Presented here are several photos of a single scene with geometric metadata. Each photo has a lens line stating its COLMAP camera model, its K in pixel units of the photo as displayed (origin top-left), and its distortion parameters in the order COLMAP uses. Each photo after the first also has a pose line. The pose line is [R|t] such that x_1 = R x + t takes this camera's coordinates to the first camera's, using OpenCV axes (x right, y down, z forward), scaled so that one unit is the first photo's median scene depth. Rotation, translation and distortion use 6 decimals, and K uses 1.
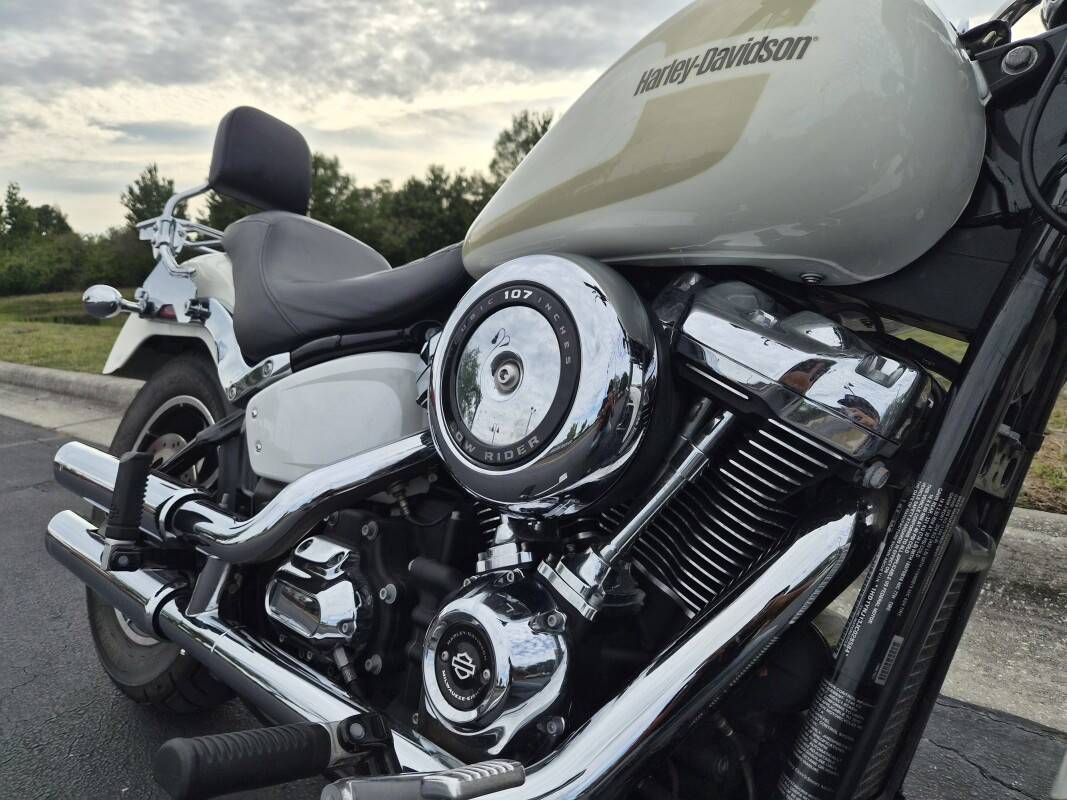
lens RADIAL K [[716.6, 0, 524.6], [0, 716.6, 402.1], [0, 0, 1]] dist [0.055376, -0.044886]
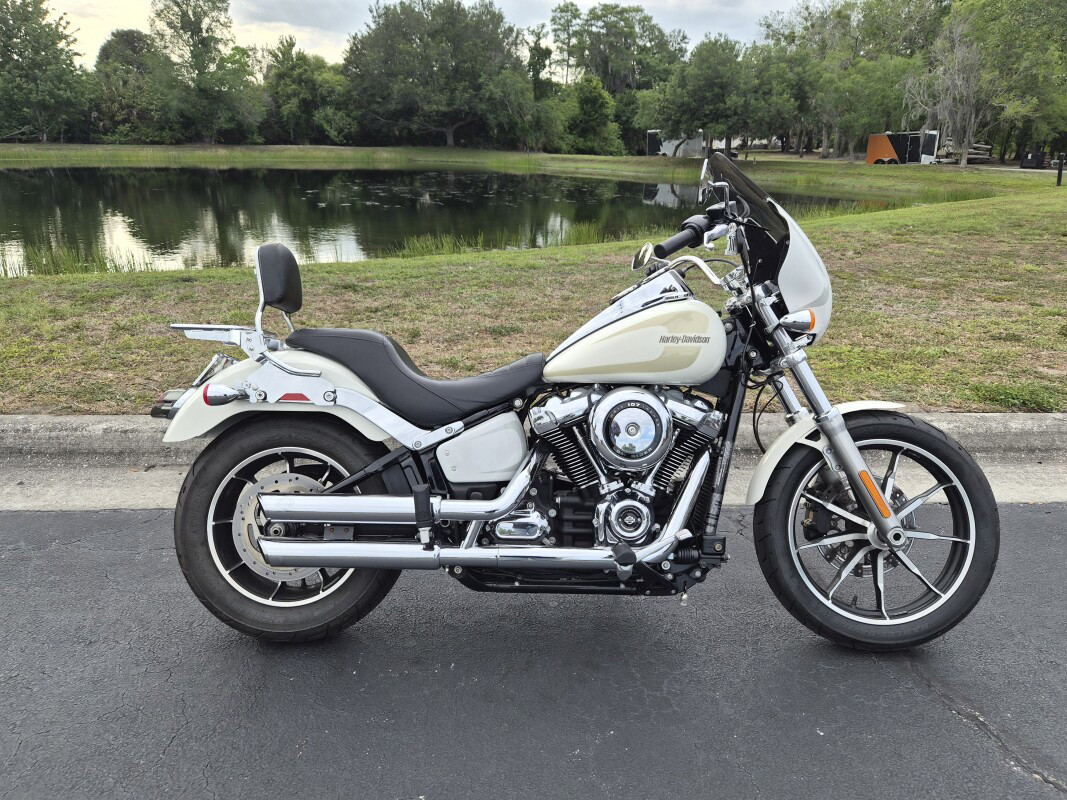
lens RADIAL K [[716.6, 0, 533.9], [0, 716.6, 394.5], [0, 0, 1]] dist [0.055376, -0.044886]
pose [[0.733321, -0.161221, 0.660490, -2.224257], [0.068556, 0.984061, 0.164088, -0.684000], [-0.676417, -0.075049, 0.732685, -0.941477]]
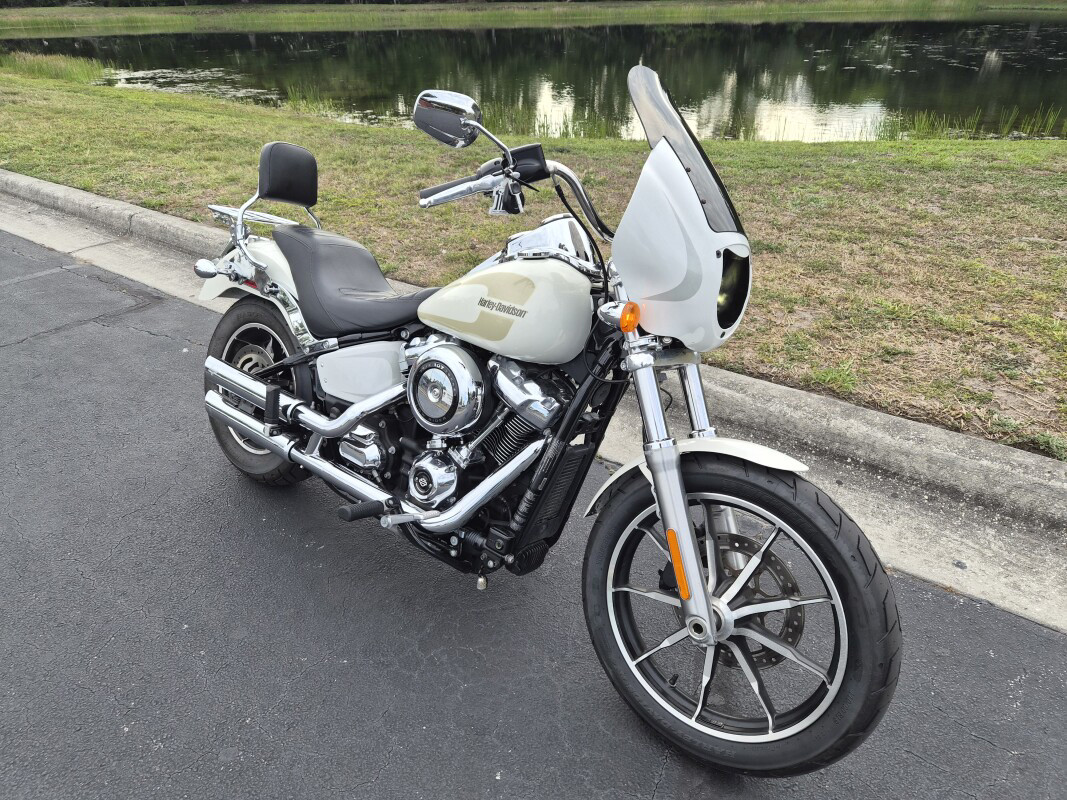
lens RADIAL K [[716.6, 0, 528.7], [0, 716.6, 405.3], [0, 0, 1]] dist [0.055376, -0.044886]
pose [[0.997270, 0.001421, 0.073827, 0.126745], [-0.025624, 0.944342, 0.327965, -0.879871], [-0.069252, -0.328962, 0.941801, -1.655313]]
